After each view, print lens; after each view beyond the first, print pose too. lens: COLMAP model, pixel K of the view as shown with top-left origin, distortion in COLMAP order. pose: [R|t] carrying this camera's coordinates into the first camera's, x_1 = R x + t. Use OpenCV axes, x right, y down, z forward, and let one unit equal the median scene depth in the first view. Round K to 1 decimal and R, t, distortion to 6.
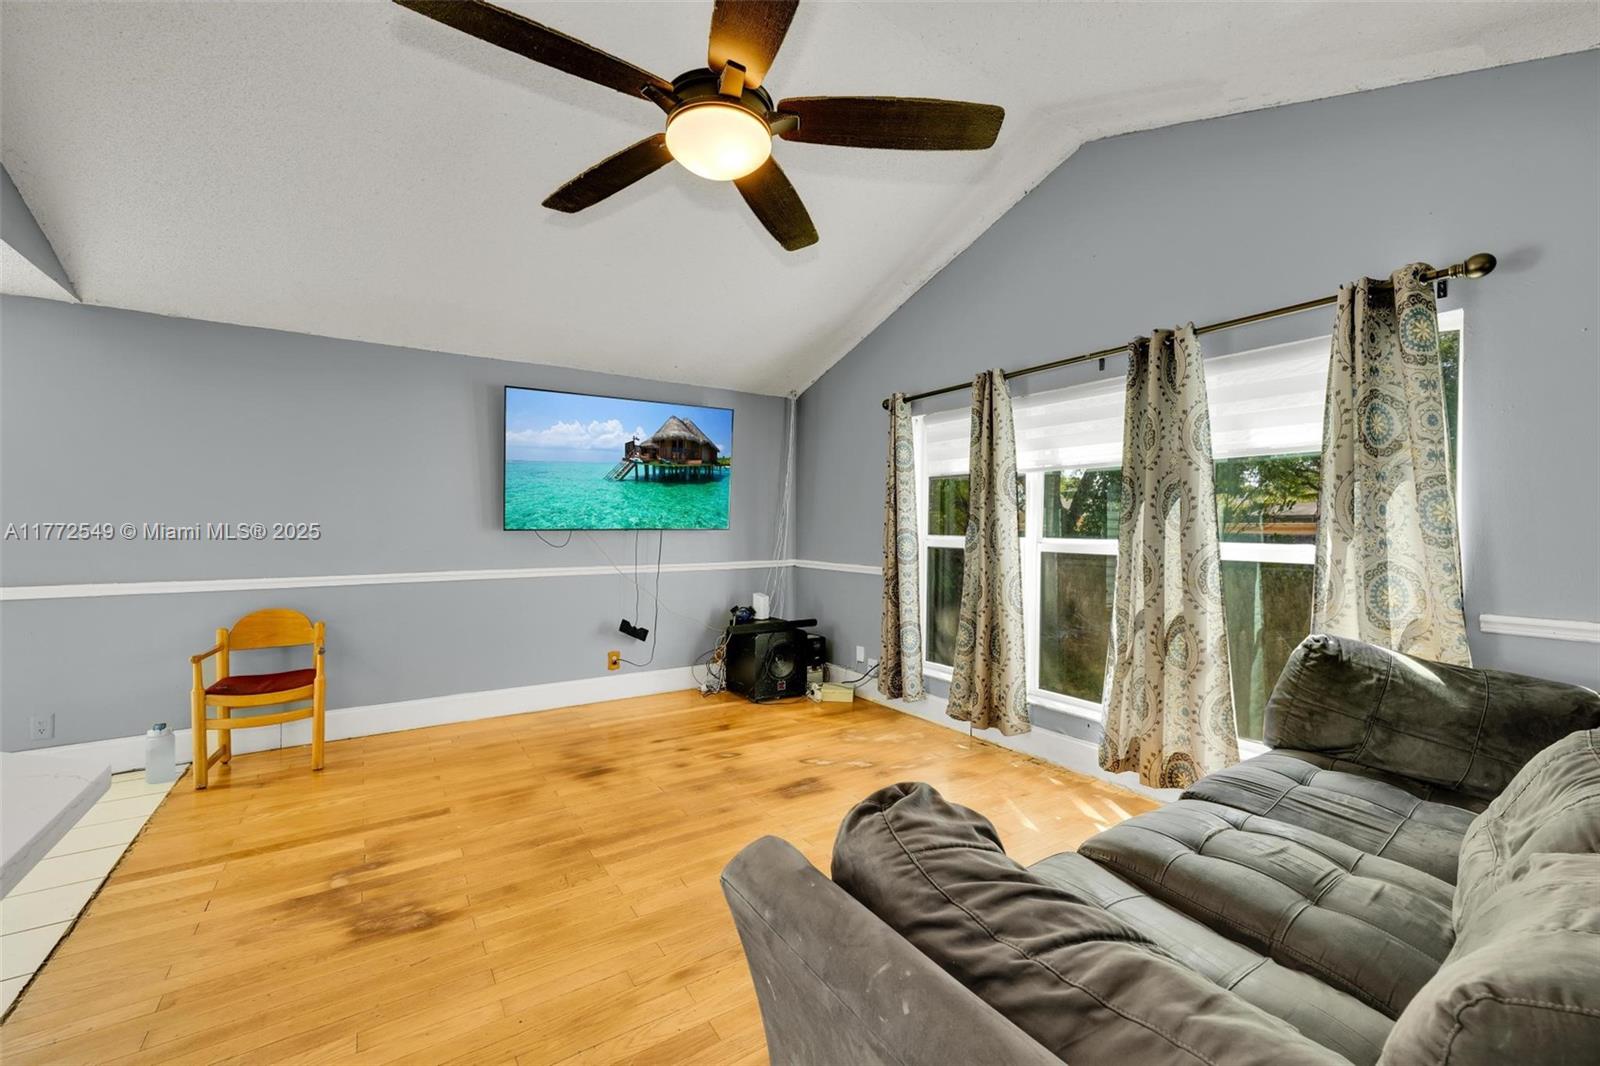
lens RADIAL K [[633.0, 0, 807.5], [0, 633.0, 511.9], [0, 0, 1]] dist [-0.000444, -0.000117]
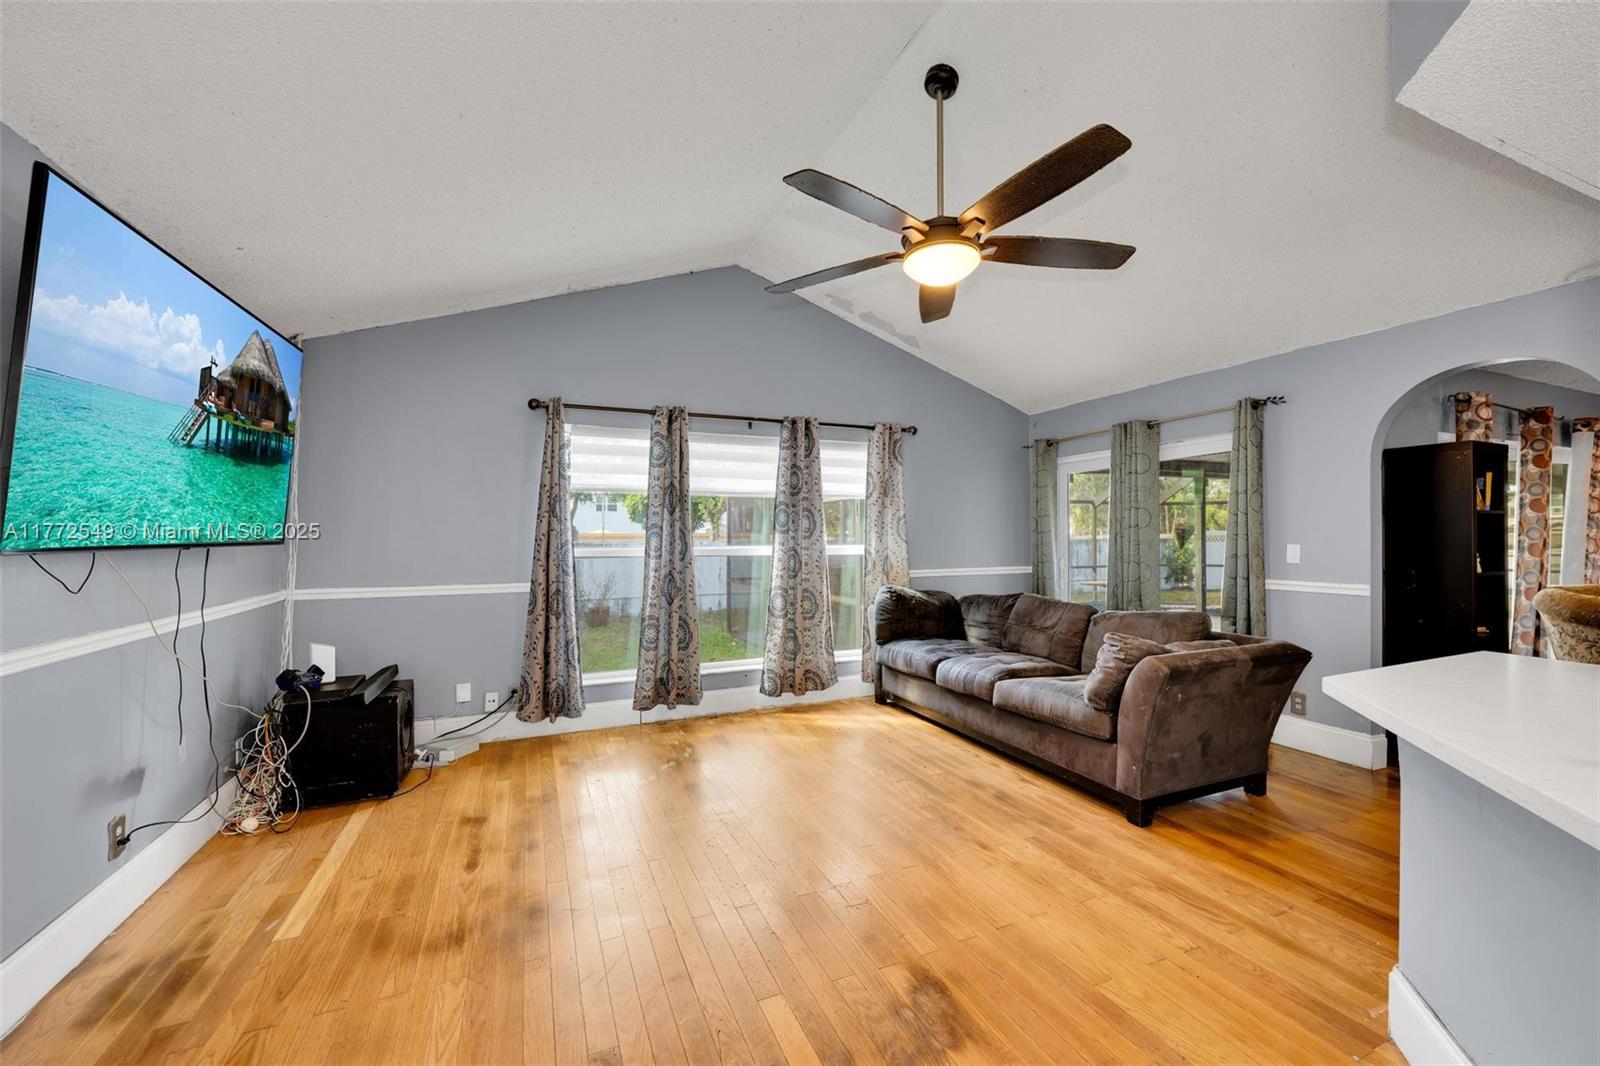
lens RADIAL K [[560.1, 0, 852.3], [0, 560.1, 532.4], [0, 0, 1]] dist [-0.000048, -0.010691]
pose [[0.192325, 0.001505, 0.981330, -0.628102], [-0.022494, 0.999743, 0.002875, 0.003955], [-0.981073, -0.022627, 0.192310, 0.439078]]
